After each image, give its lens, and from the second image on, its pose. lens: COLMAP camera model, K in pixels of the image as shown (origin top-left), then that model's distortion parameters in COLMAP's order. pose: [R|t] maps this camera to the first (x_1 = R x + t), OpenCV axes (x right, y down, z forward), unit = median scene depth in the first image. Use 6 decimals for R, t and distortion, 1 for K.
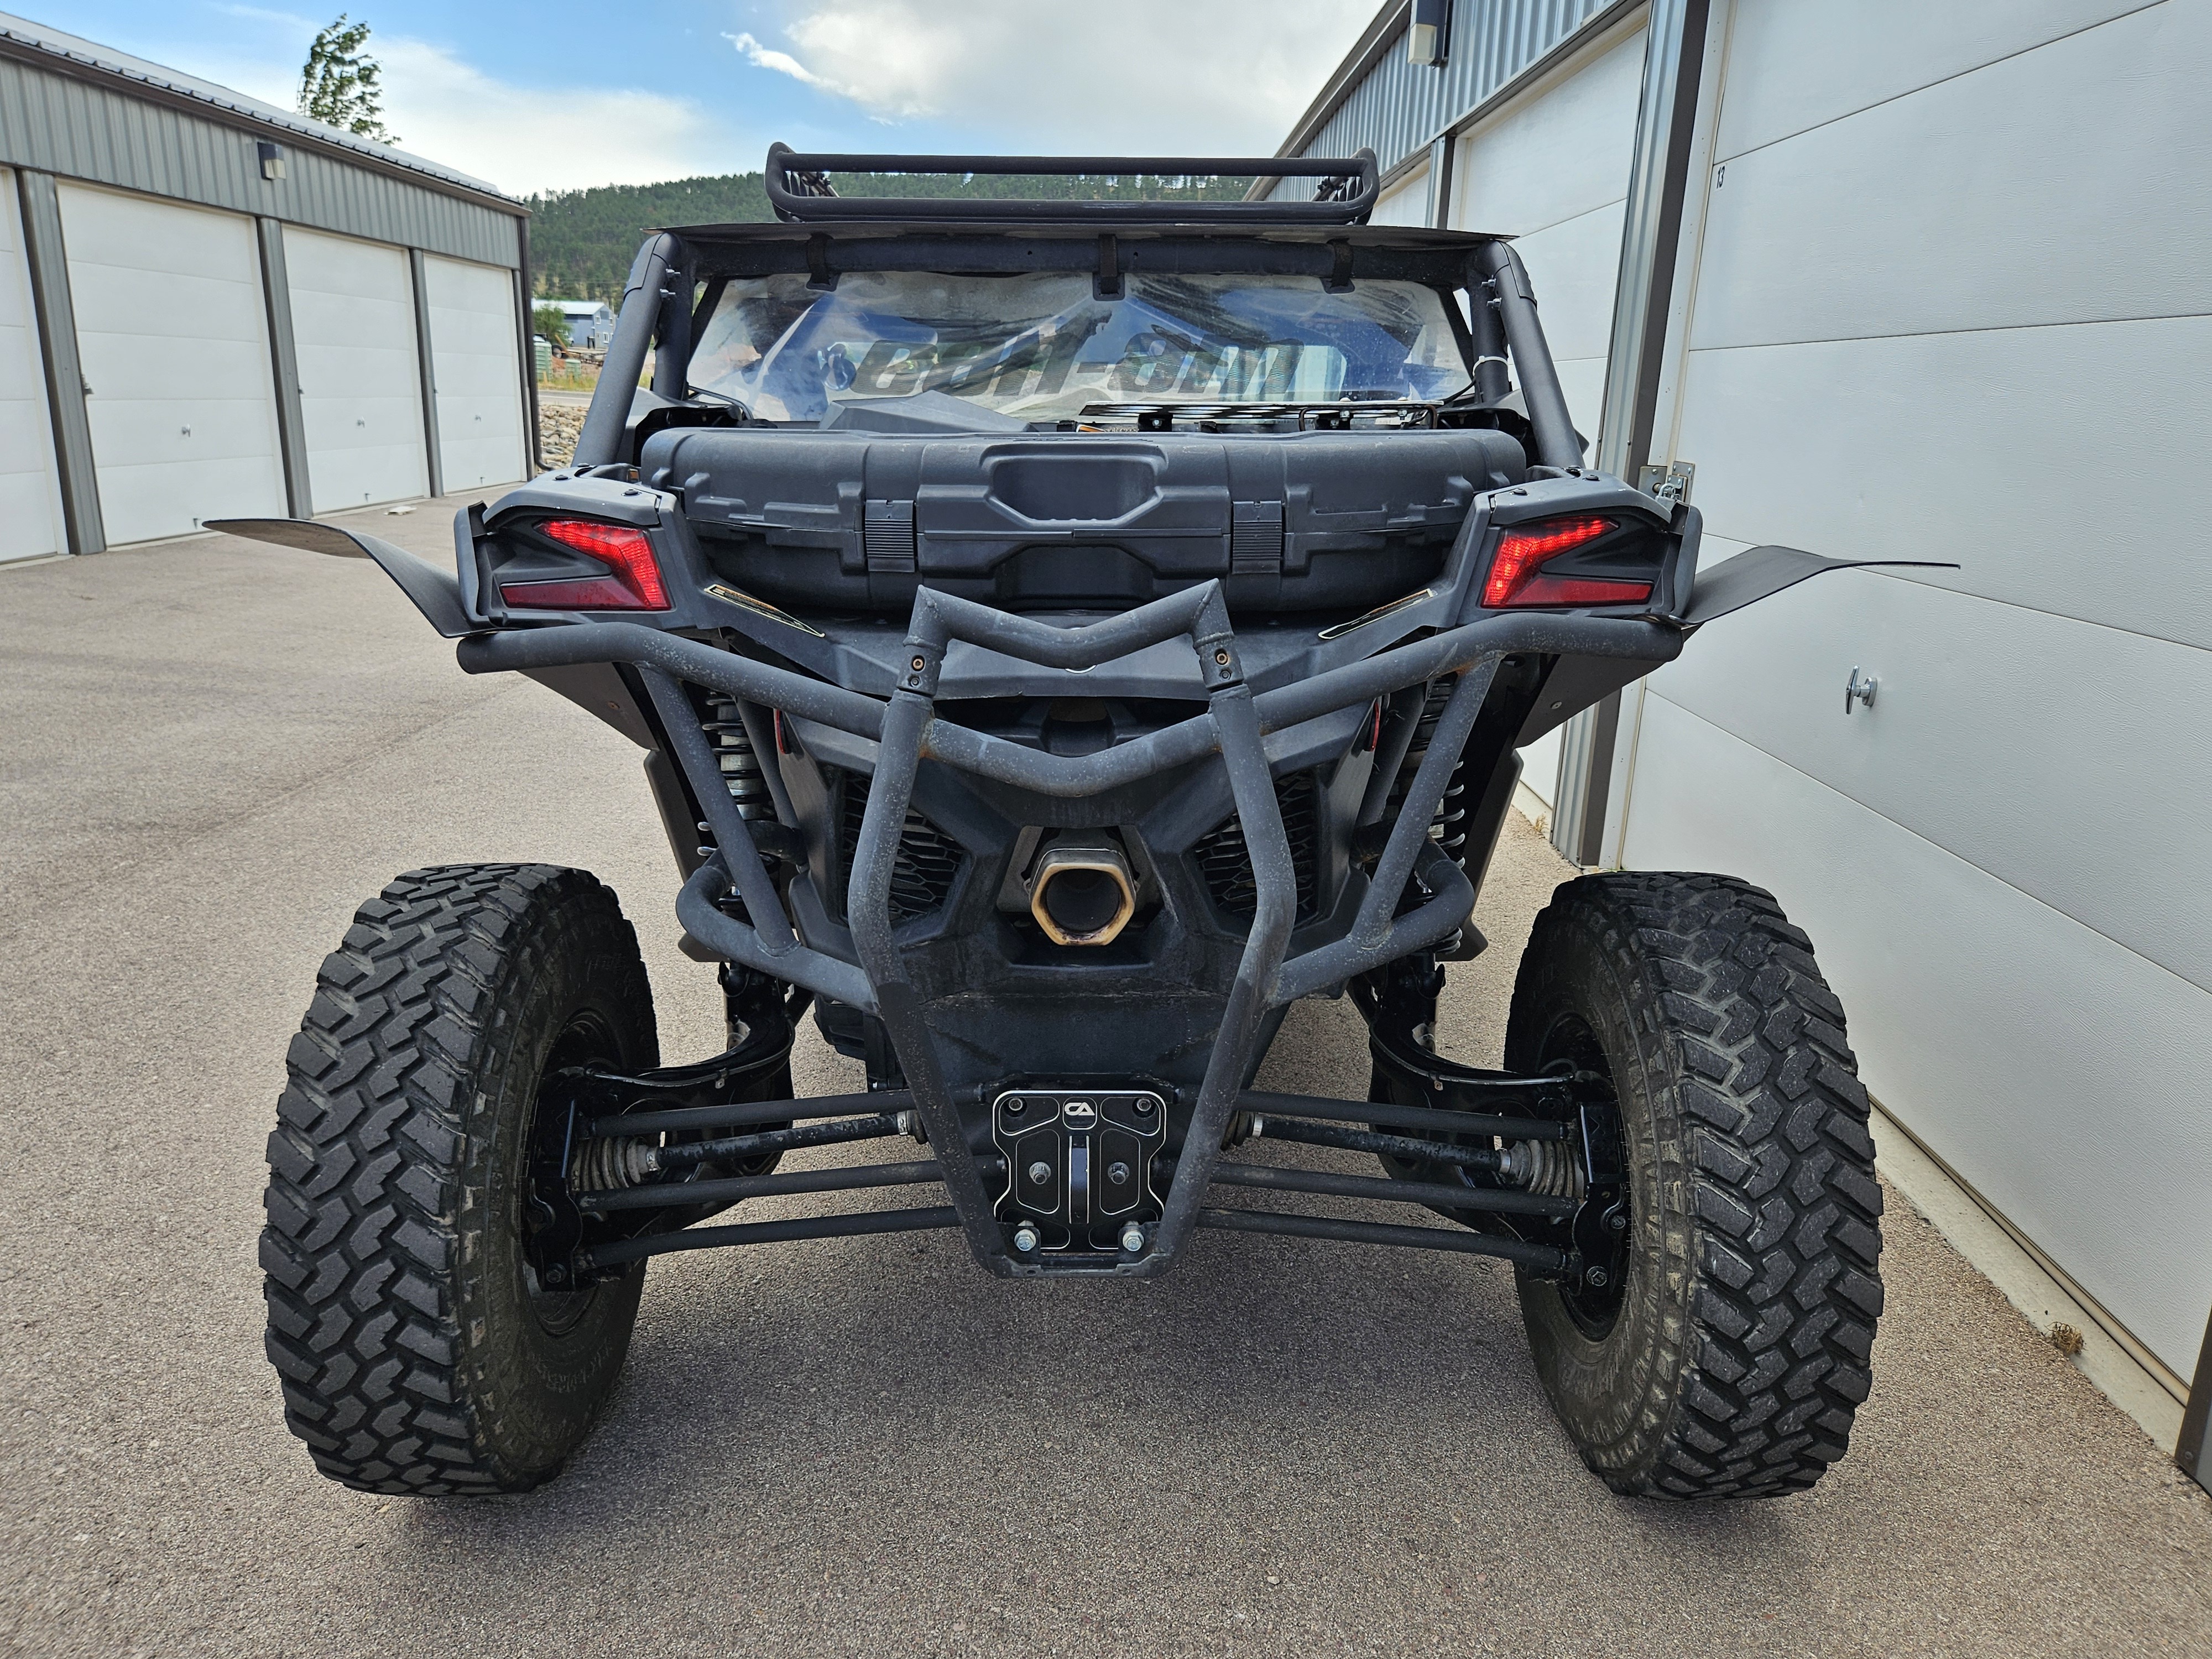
lens RADIAL K [[1613.8, 0, 1107.5], [0, 1613.8, 830.4], [0, 0, 1]] dist [0.035384, -0.011335]
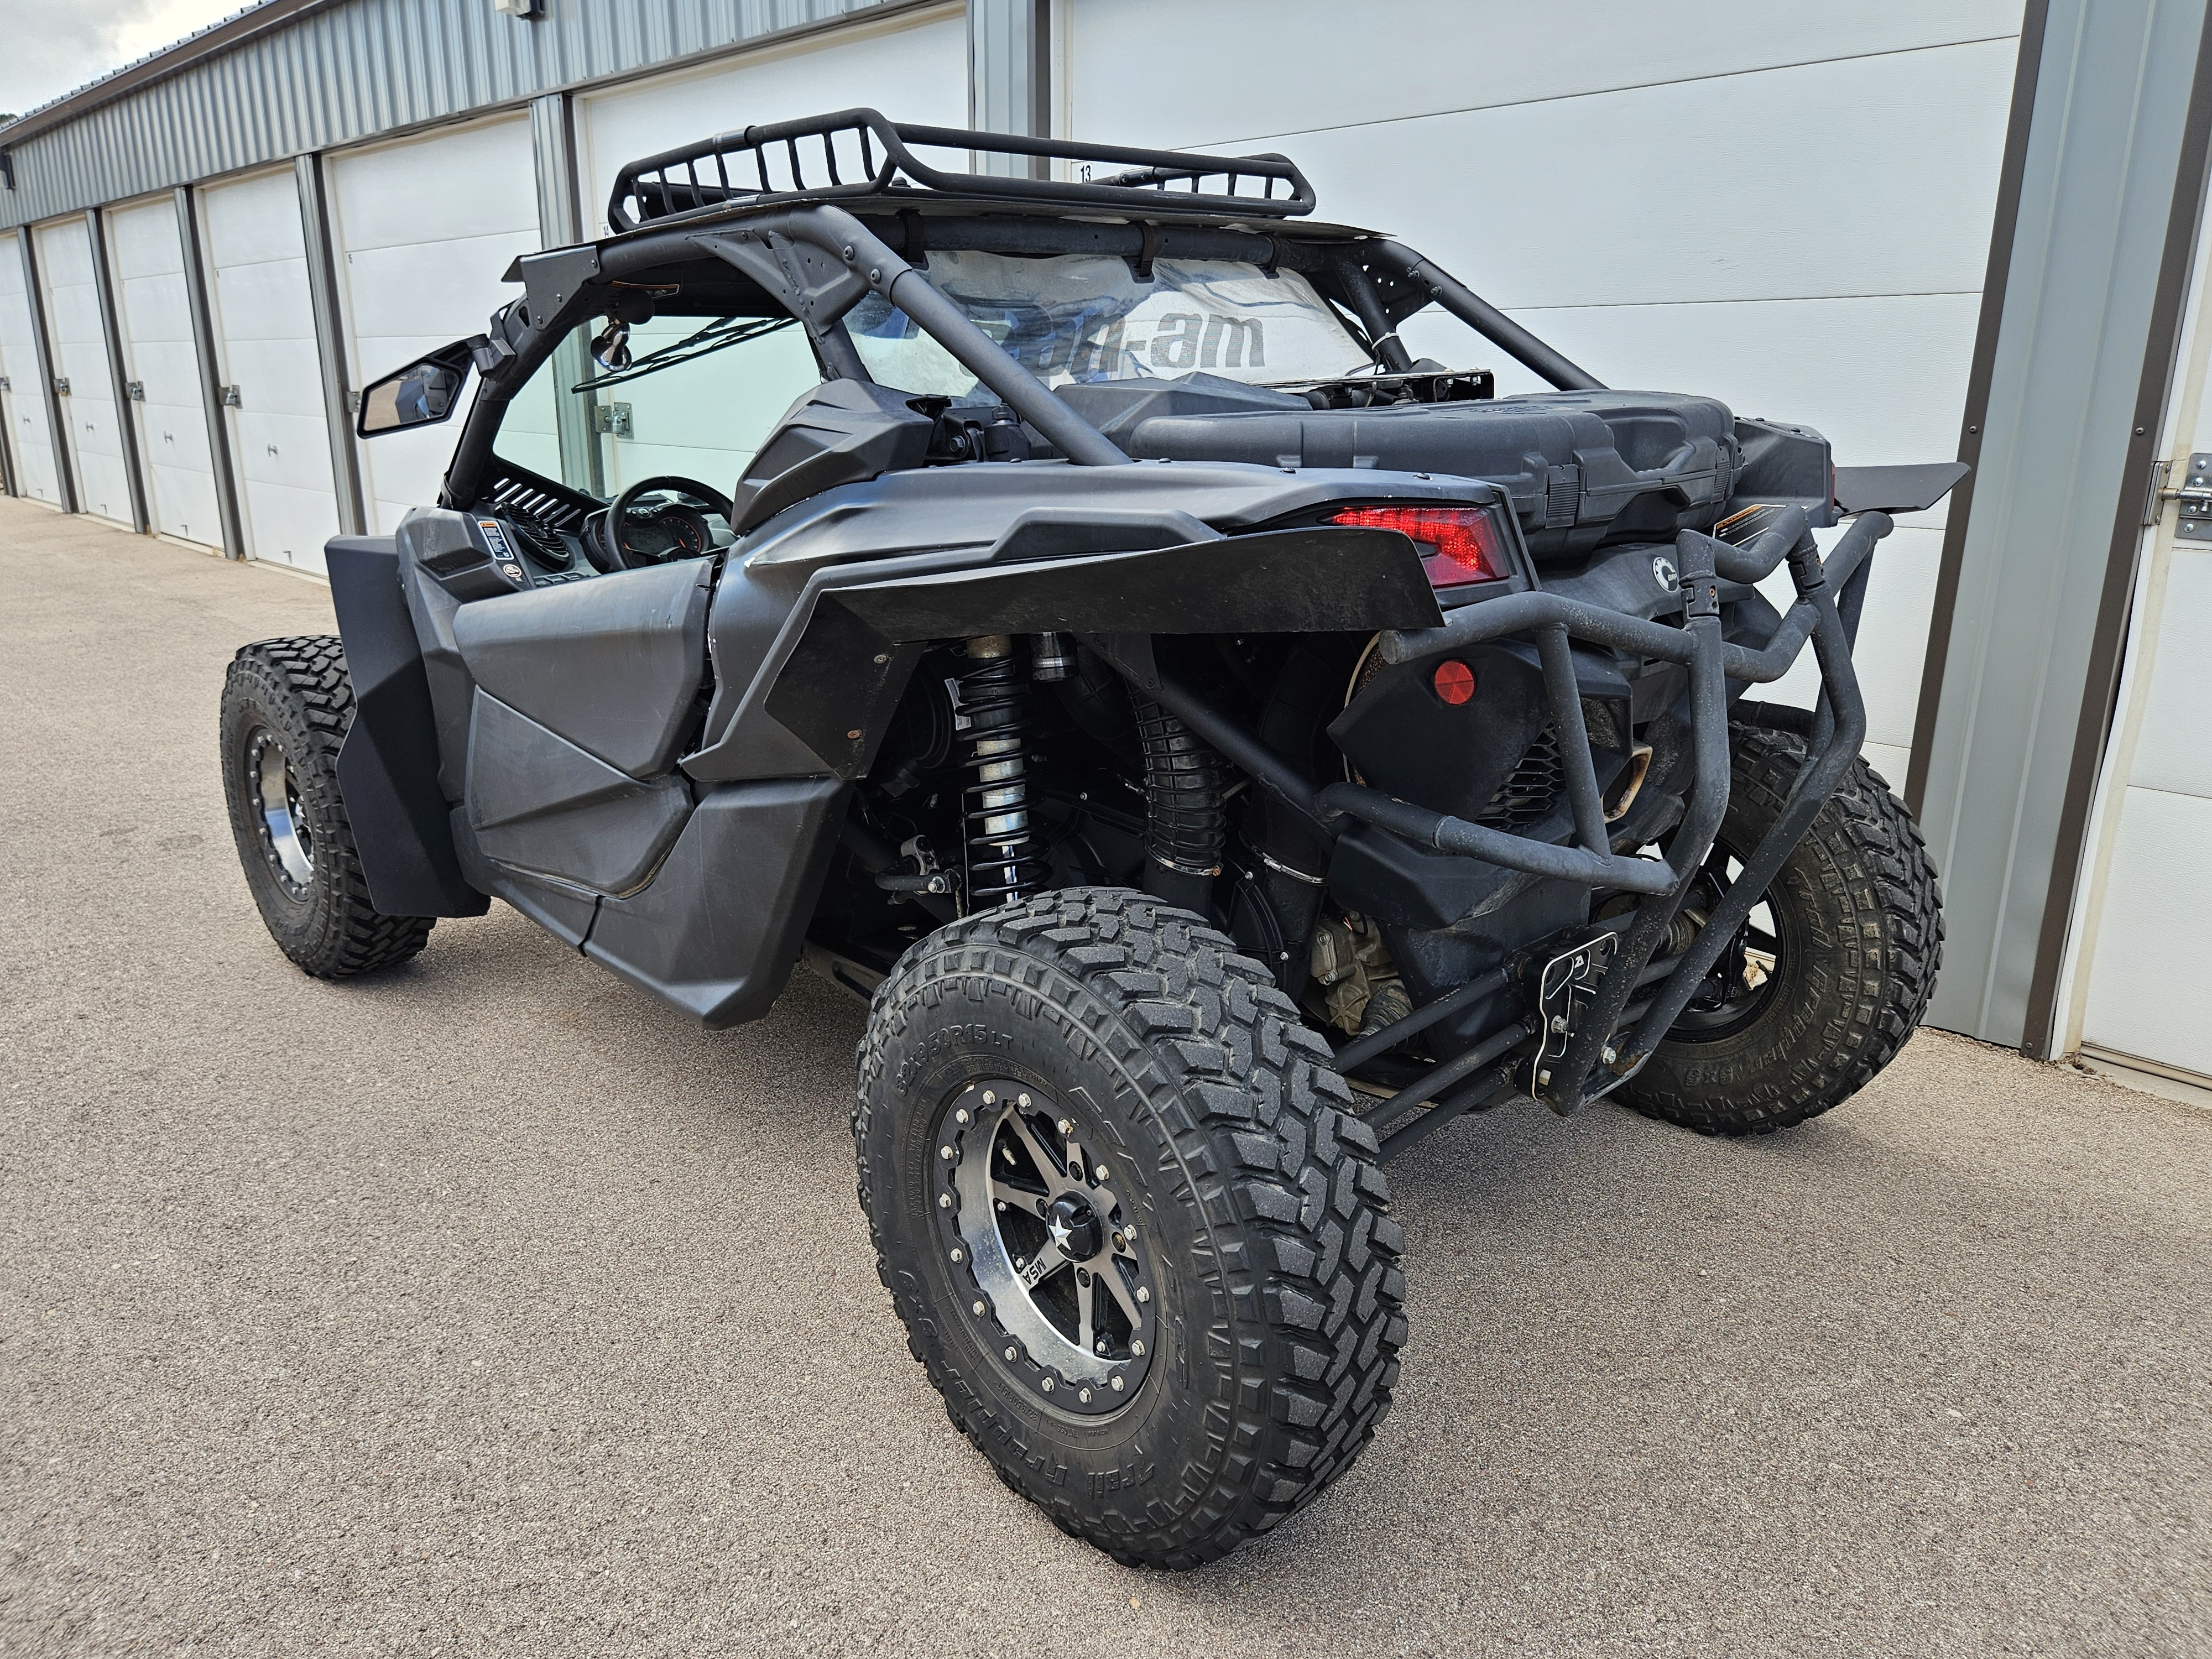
lens RADIAL K [[1613.8, 0, 1107.7], [0, 1613.8, 830.5], [0, 0, 1]] dist [0.035384, -0.011335]
pose [[0.739202, -0.200434, 0.642967, -0.782710], [0.186657, 0.978261, 0.090362, -0.072231], [-0.647101, 0.053219, 0.760545, 0.214287]]
